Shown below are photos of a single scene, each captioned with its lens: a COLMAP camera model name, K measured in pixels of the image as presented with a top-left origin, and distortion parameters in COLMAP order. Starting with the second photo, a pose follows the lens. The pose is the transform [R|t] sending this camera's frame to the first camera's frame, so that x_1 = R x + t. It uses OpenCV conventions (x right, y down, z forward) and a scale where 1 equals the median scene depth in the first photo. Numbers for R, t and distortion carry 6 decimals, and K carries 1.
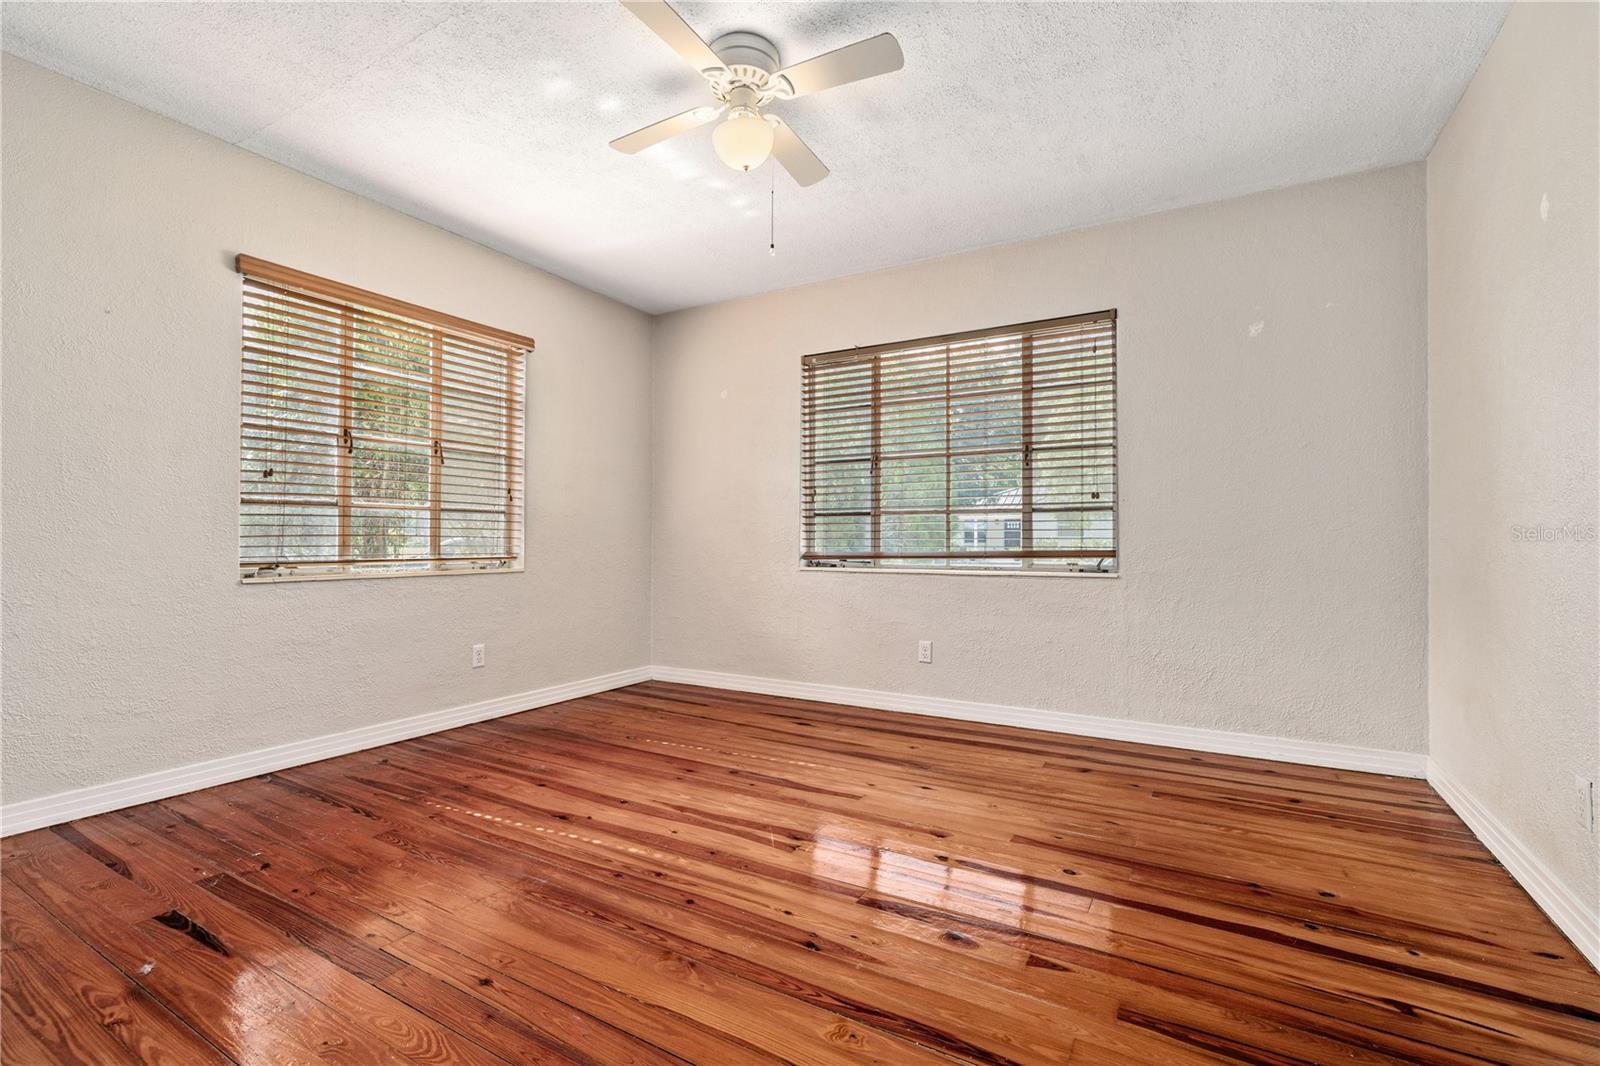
lens RADIAL K [[704.4, 0, 789.1], [0, 704.4, 533.3], [0, 0, 1]] dist [-0.004516, 0.000086]
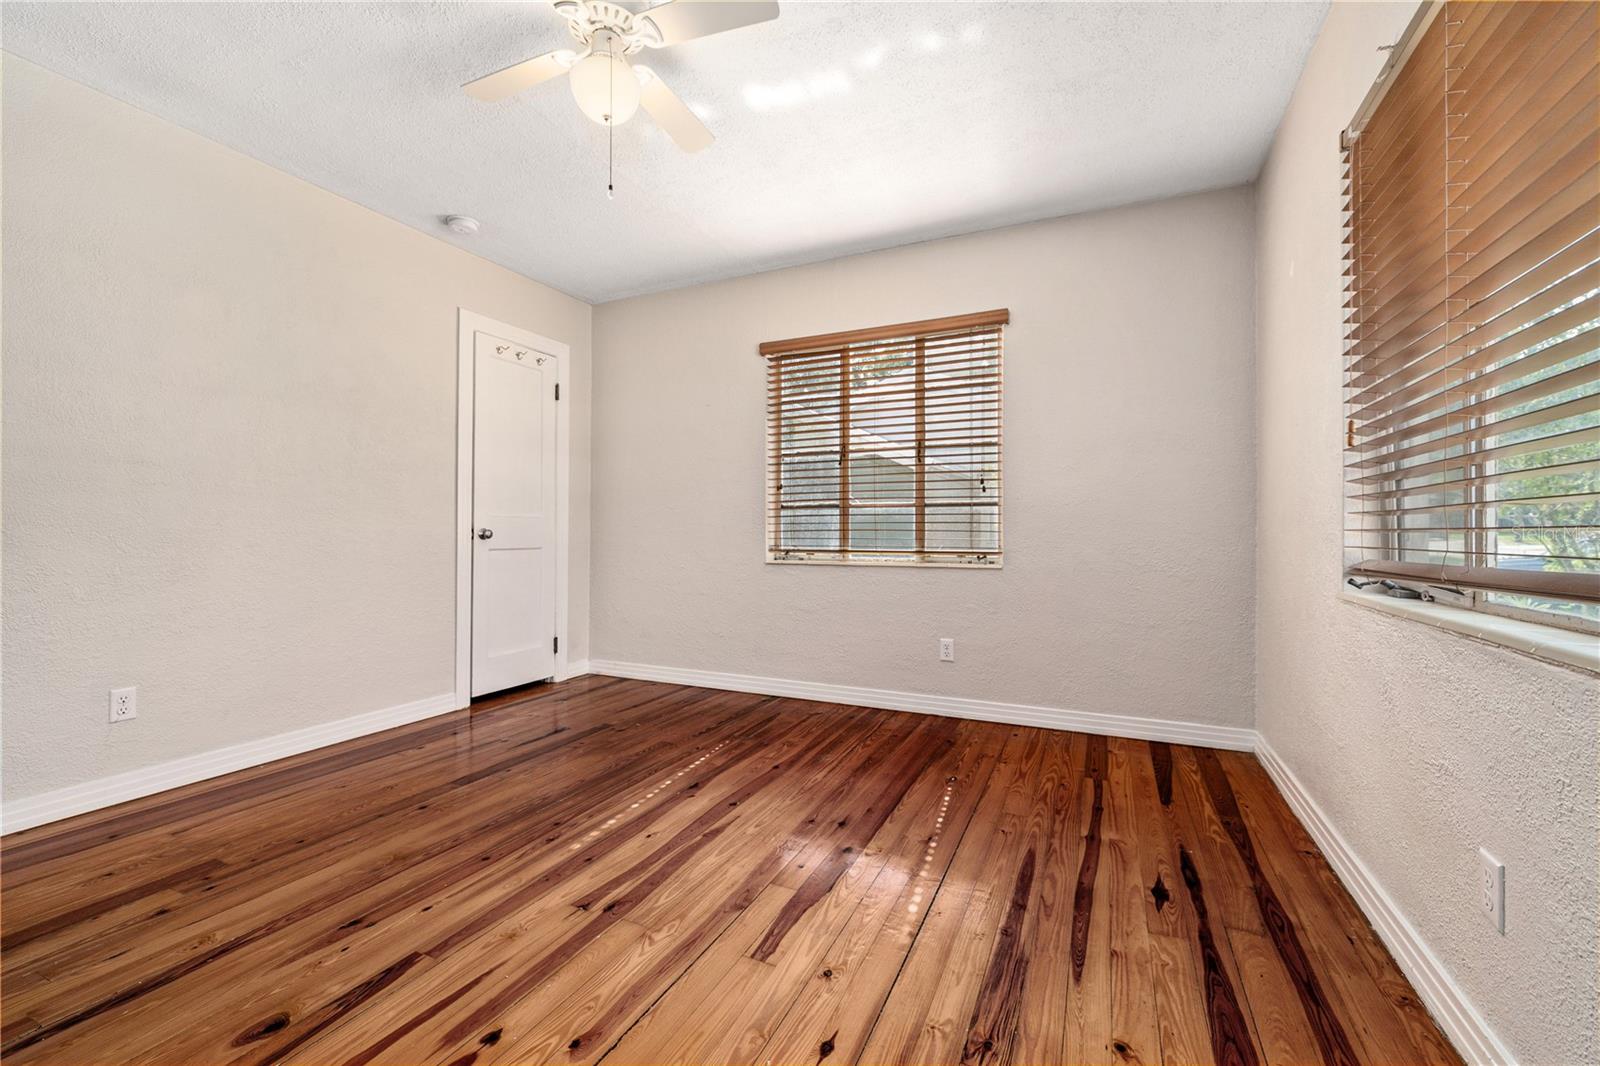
lens RADIAL K [[676.5, 0, 804.9], [0, 676.5, 525.3], [0, 0, 1]] dist [0.001834, -0.001042]
pose [[0.098057, -0.011340, -0.995116, 0.626650], [0.010528, 0.999891, -0.010357, 0.006647], [0.995125, -0.009461, 0.098166, 0.893855]]
